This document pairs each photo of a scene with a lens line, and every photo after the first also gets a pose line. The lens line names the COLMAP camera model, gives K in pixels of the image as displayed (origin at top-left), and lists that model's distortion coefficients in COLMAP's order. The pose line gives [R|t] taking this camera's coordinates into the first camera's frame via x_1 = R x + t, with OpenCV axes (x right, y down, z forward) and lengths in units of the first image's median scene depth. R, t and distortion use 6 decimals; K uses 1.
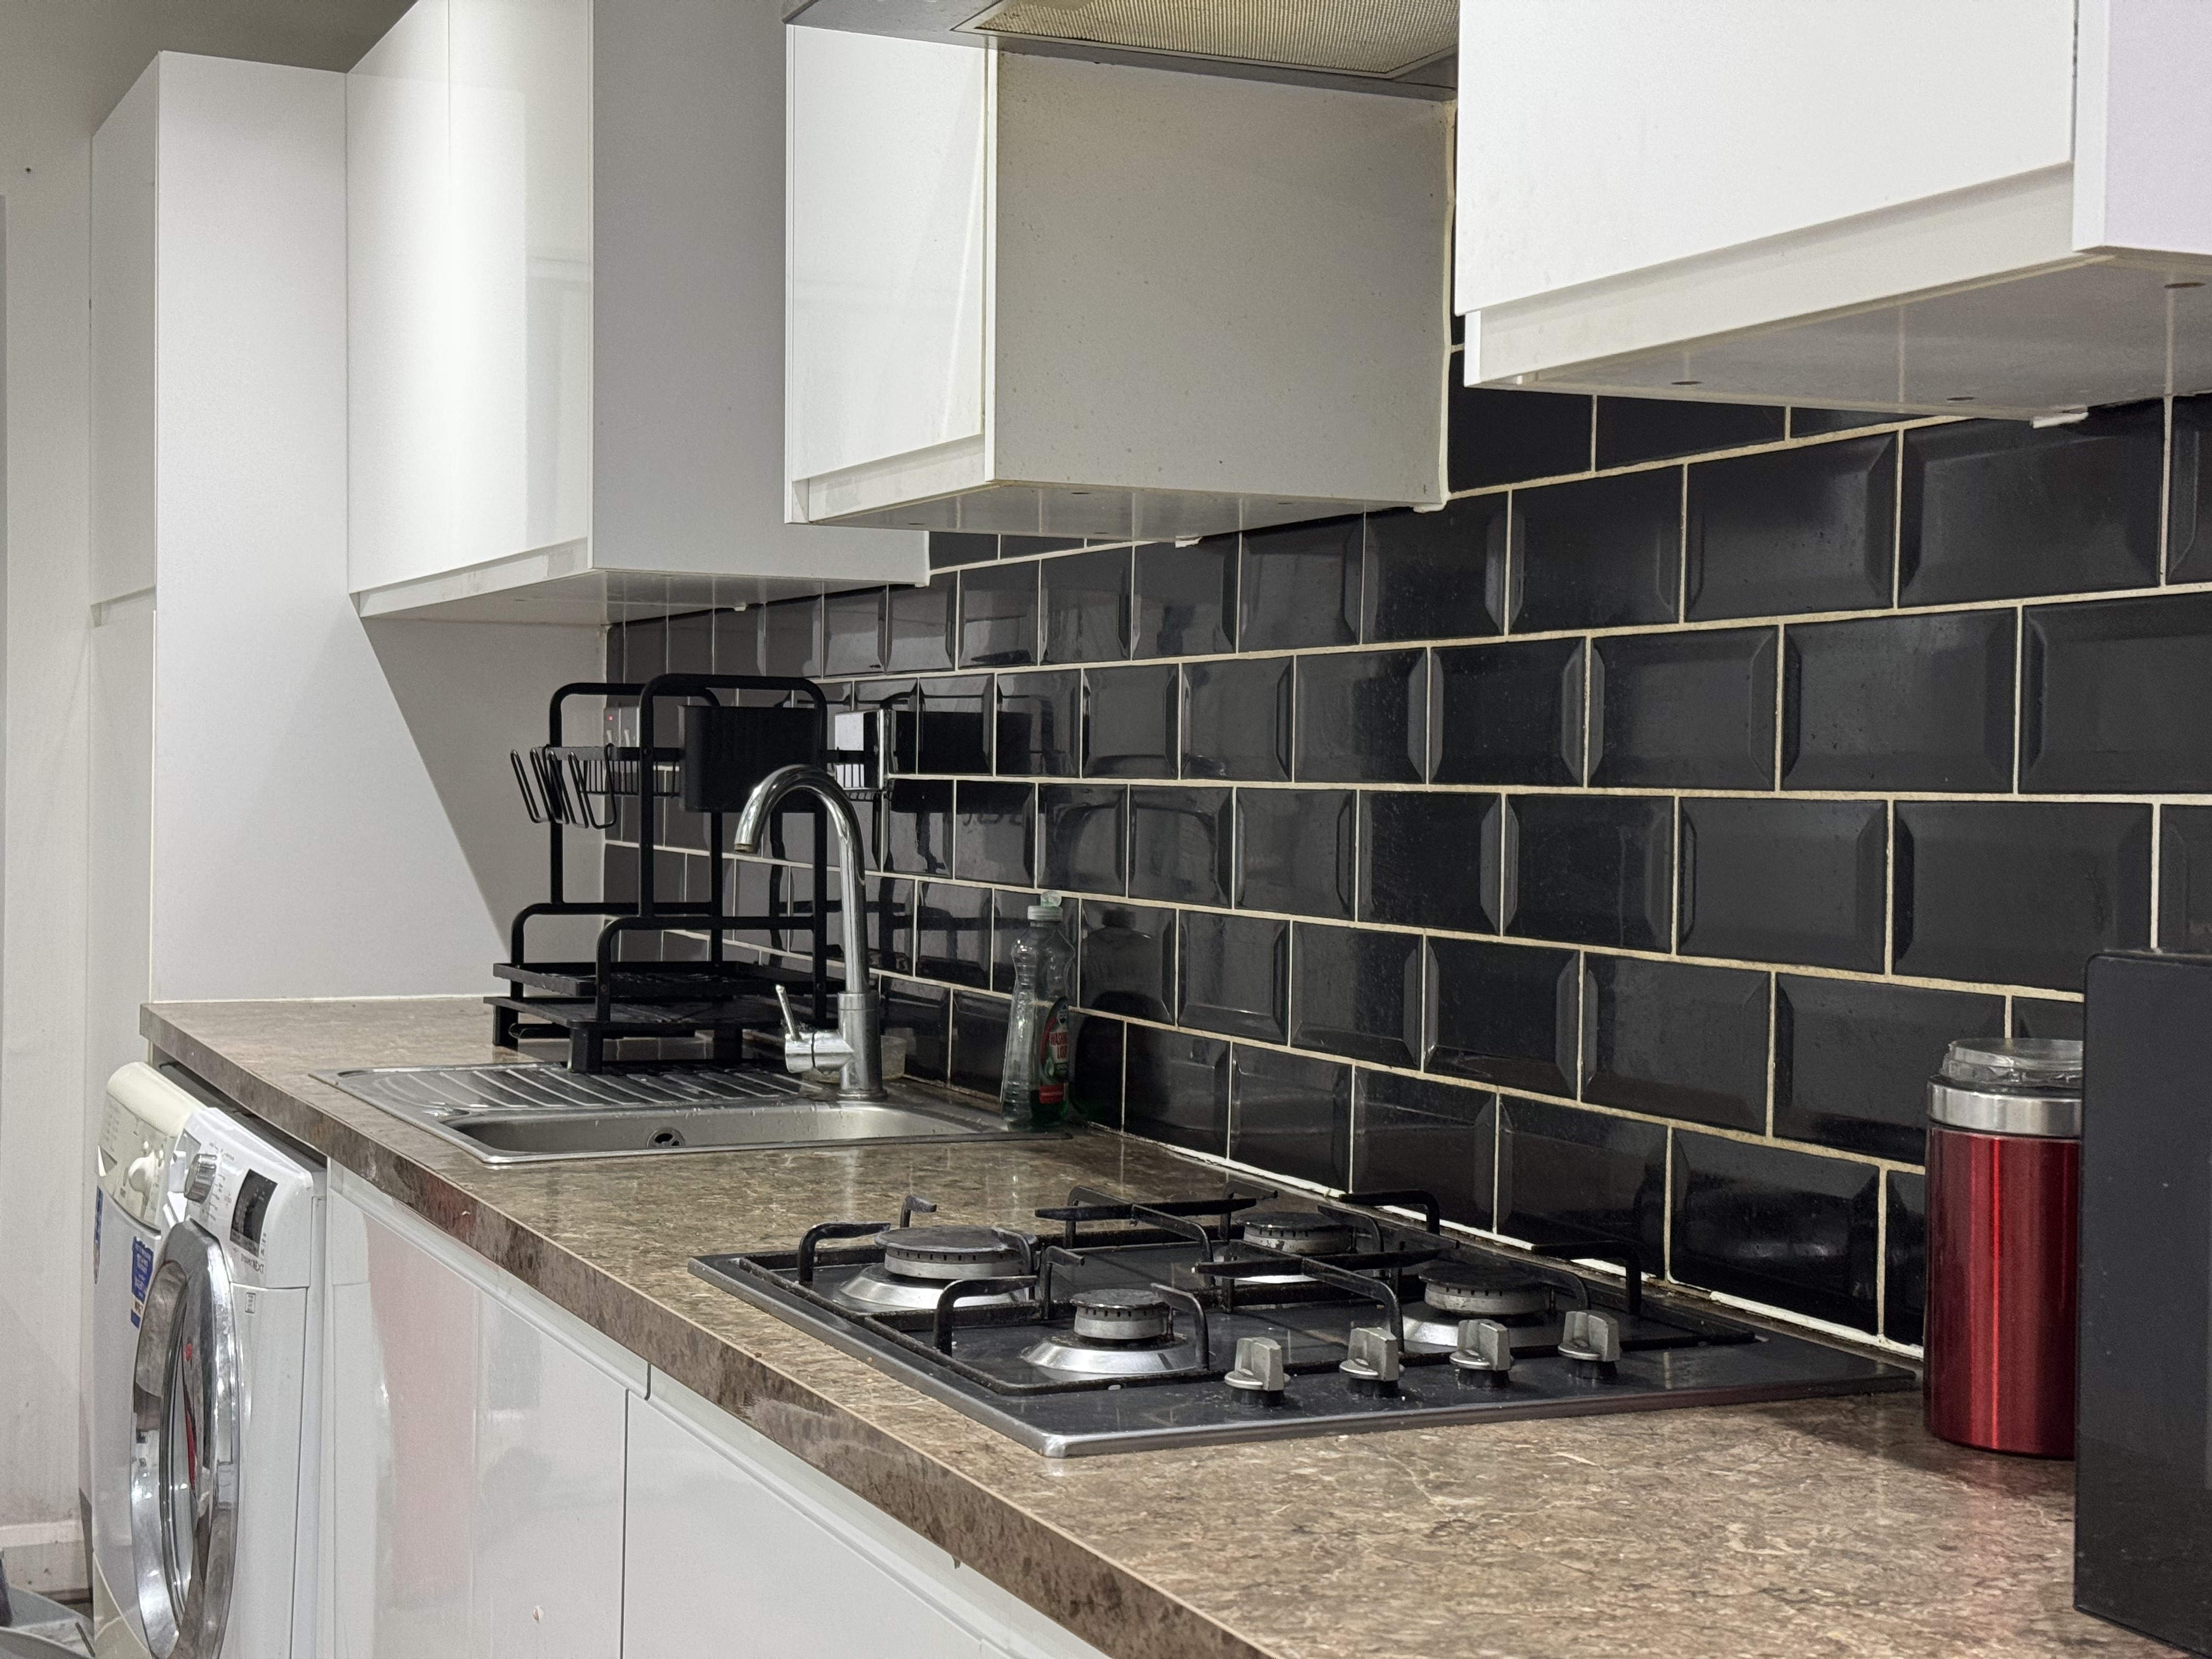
lens RADIAL K [[3071.6, 0, 1106.0], [0, 3071.6, 829.5], [0, 0, 1]] dist [0.135392, 0.001596]
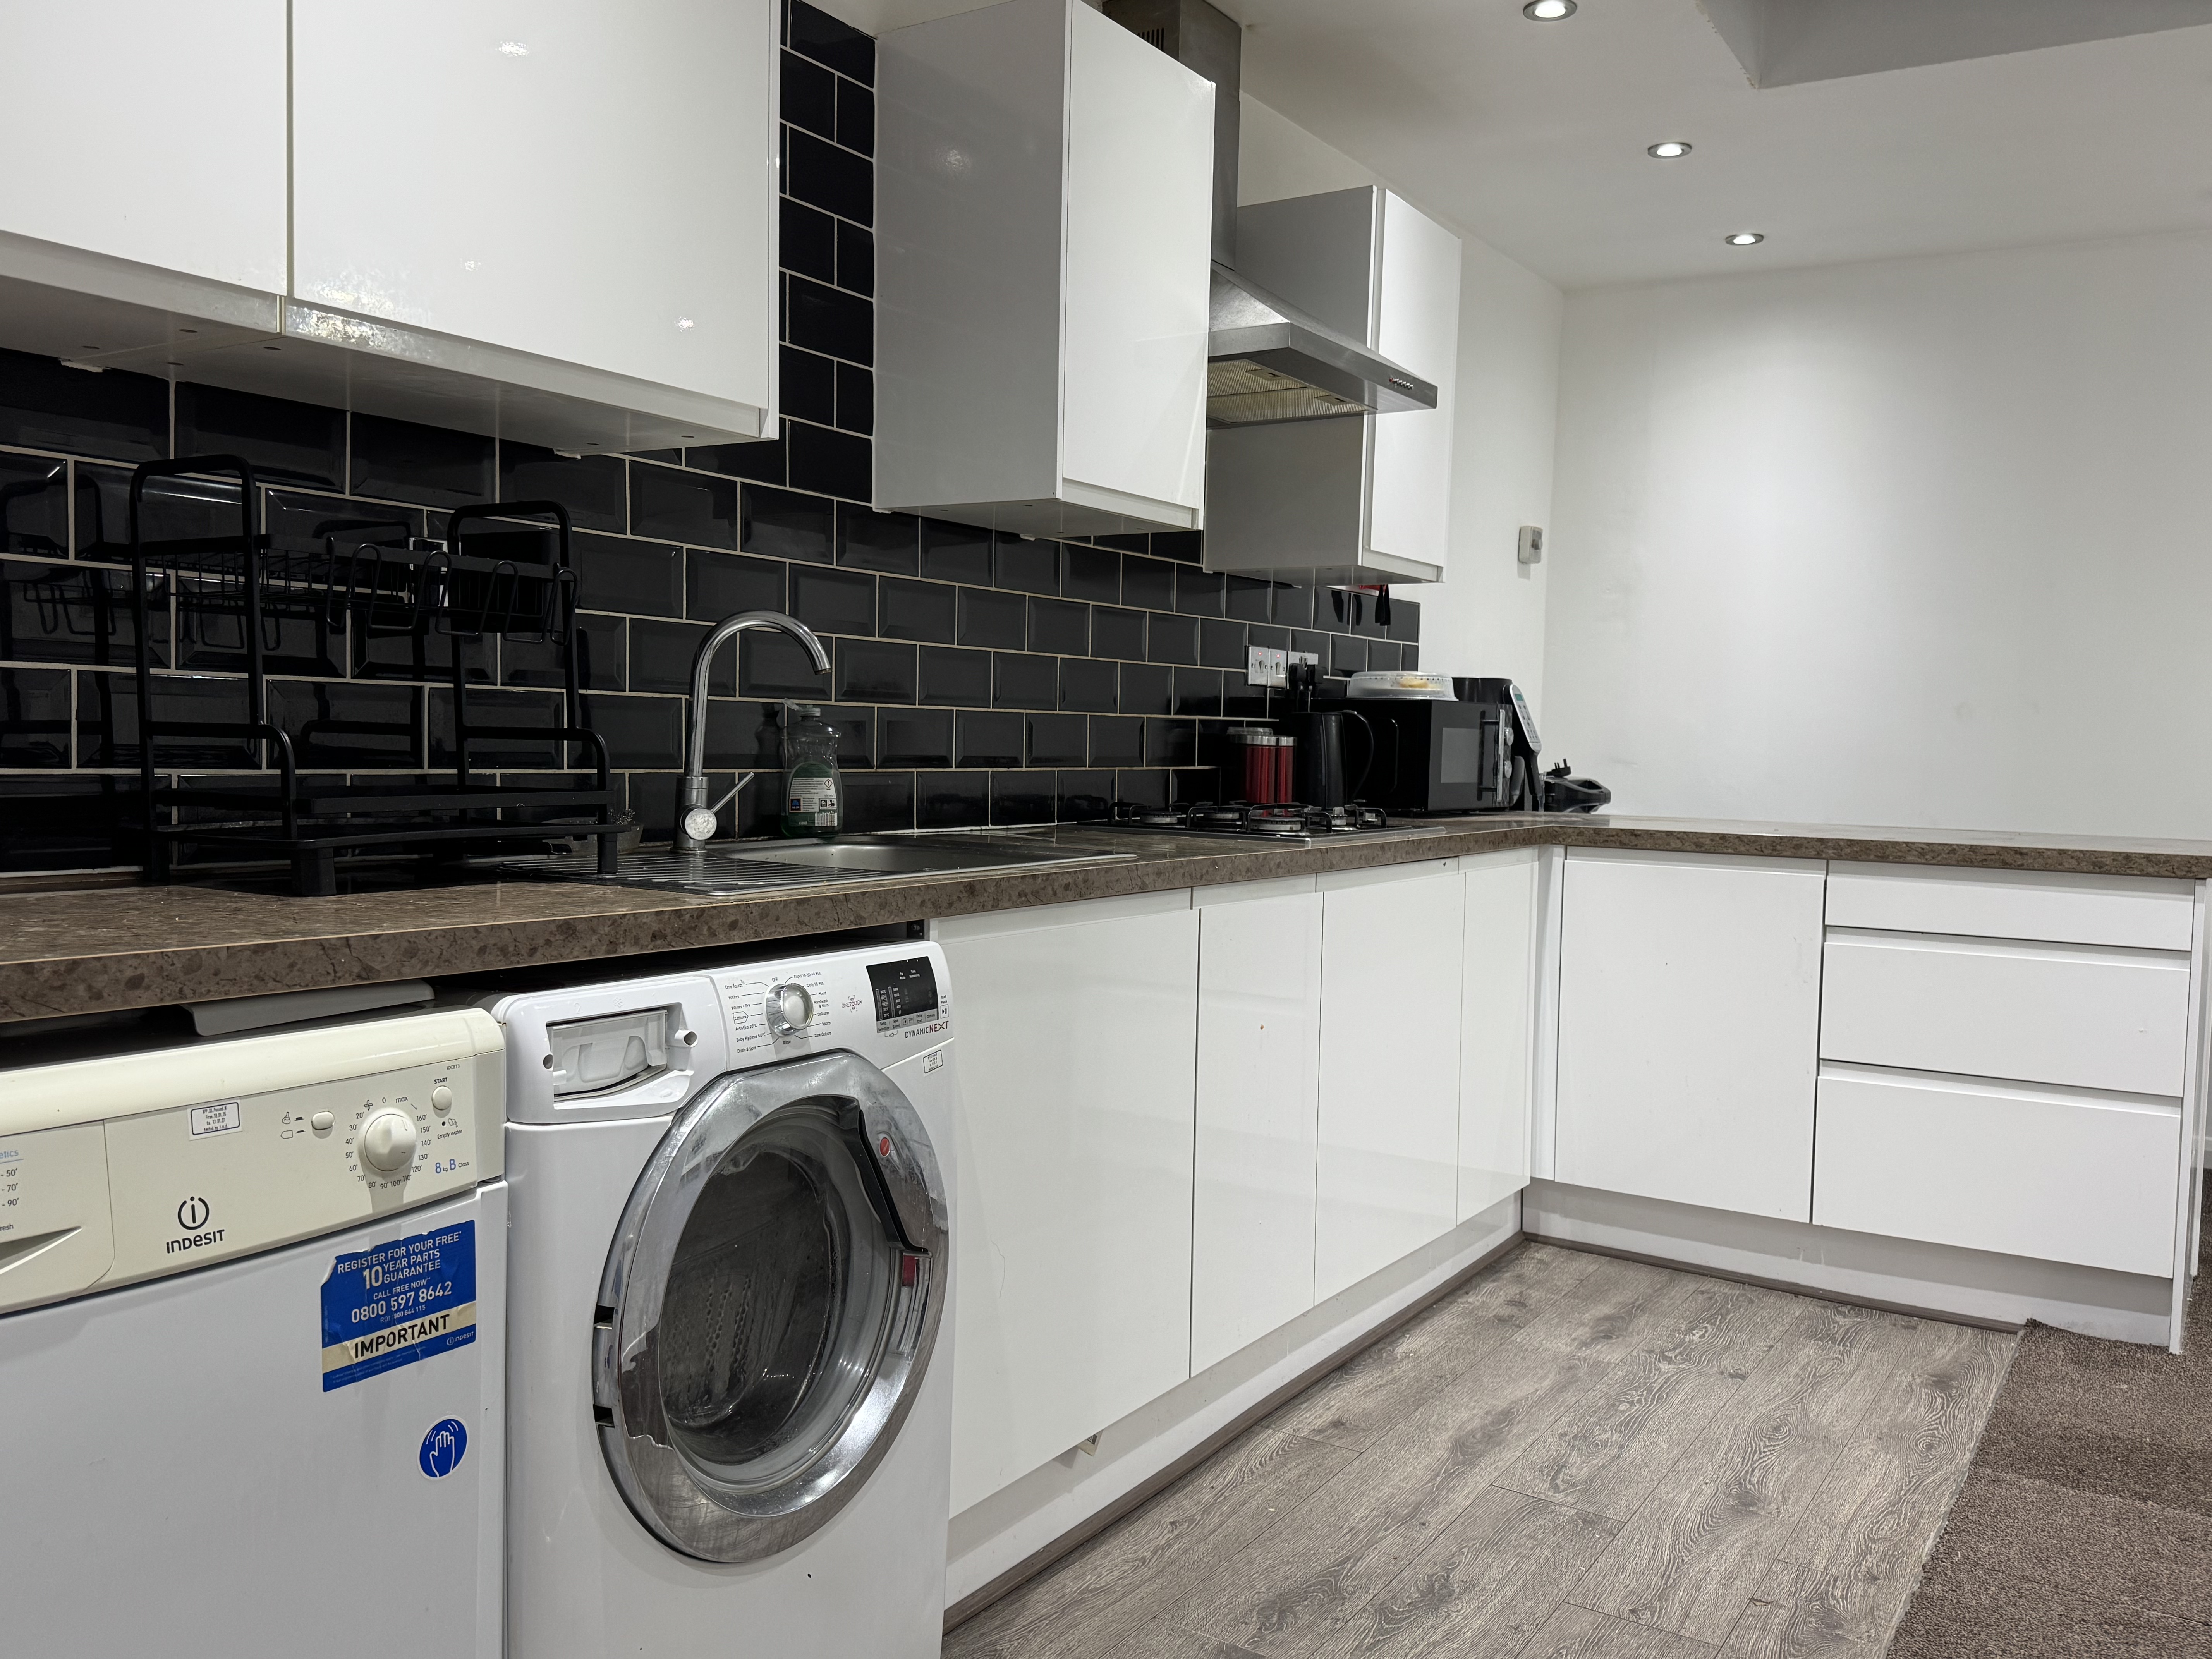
lens RADIAL K [[1777.3, 0, 1120.0], [0, 1777.3, 824.2], [0, 0, 1]] dist [0.135328, -0.226082]
pose [[-0.551609, -0.062961, 0.831723, -0.889601], [-0.005509, 0.997400, 0.071849, 0.016181], [-0.834085, 0.035051, -0.550521, 1.358929]]
